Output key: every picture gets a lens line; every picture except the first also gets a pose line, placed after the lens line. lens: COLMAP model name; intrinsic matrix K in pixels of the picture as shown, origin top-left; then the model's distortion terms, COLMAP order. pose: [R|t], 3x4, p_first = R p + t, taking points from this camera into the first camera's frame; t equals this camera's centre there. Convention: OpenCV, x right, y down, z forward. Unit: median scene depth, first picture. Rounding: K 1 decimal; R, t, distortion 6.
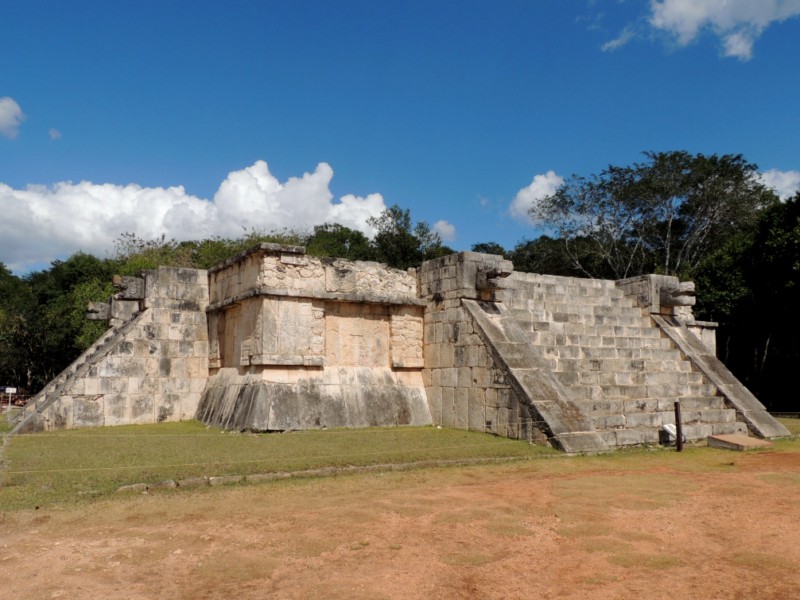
lens RADIAL K [[831.0, 0, 400.0], [0, 831.0, 300.0], [0, 0, 1]] dist [-0.032595, -0.000469]
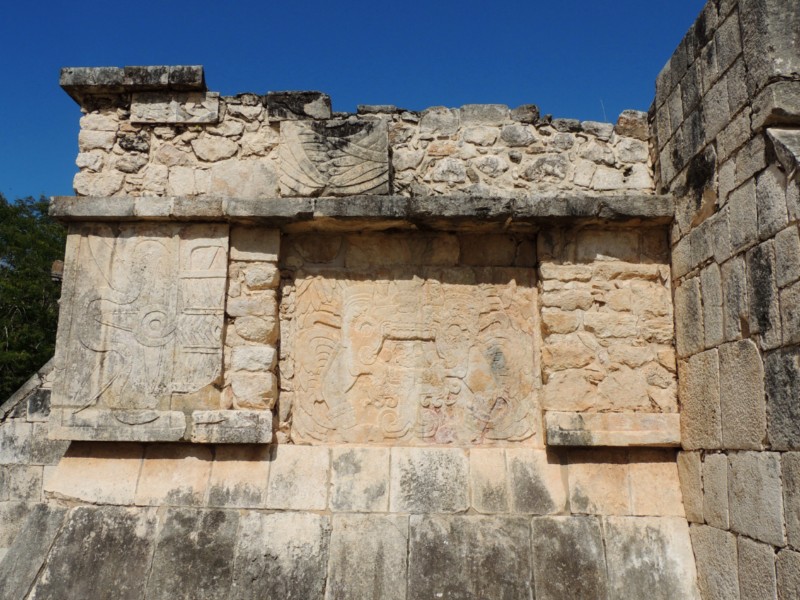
lens RADIAL K [[787.9, 0, 400.4], [0, 787.9, 287.5], [0, 0, 1]] dist [-0.026280, -0.007492]
pose [[0.825087, -0.108723, -0.554446, 0.103757], [0.053774, 0.991967, -0.114496, 0.057702], [0.562441, 0.064654, 0.824306, 0.781038]]
